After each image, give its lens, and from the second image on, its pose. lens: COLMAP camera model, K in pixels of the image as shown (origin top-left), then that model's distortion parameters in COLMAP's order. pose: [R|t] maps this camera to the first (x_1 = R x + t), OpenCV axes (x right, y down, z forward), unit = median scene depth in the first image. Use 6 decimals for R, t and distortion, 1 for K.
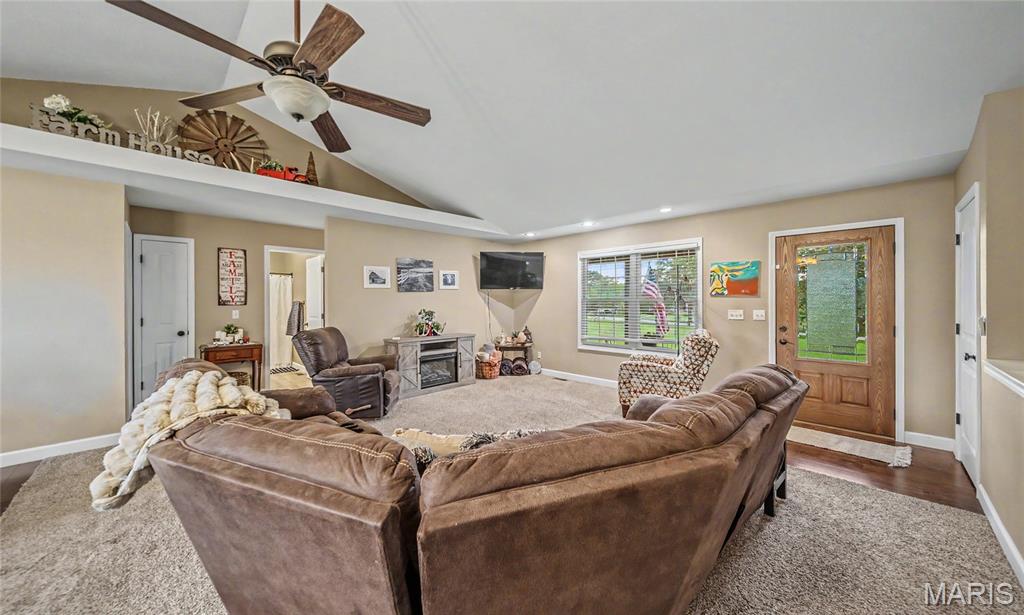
lens RADIAL K [[365.4, 0, 510.9], [0, 365.4, 300.1], [0, 0, 1]] dist [-0.000983, -0.000120]
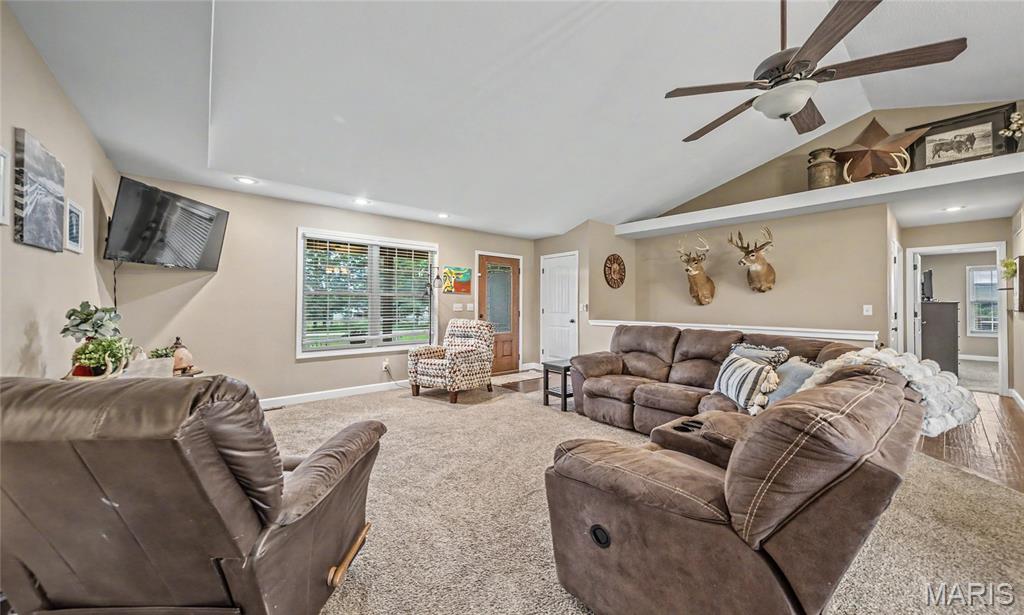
lens RADIAL K [[365.4, 0, 510.9], [0, 365.4, 300.1], [0, 0, 1]] dist [-0.000983, -0.000120]
pose [[0.079904, 0.014381, 0.996699, -0.688291], [-0.006601, 0.999882, -0.013898, 0.030529], [-0.996781, -0.005469, 0.079990, 0.692471]]
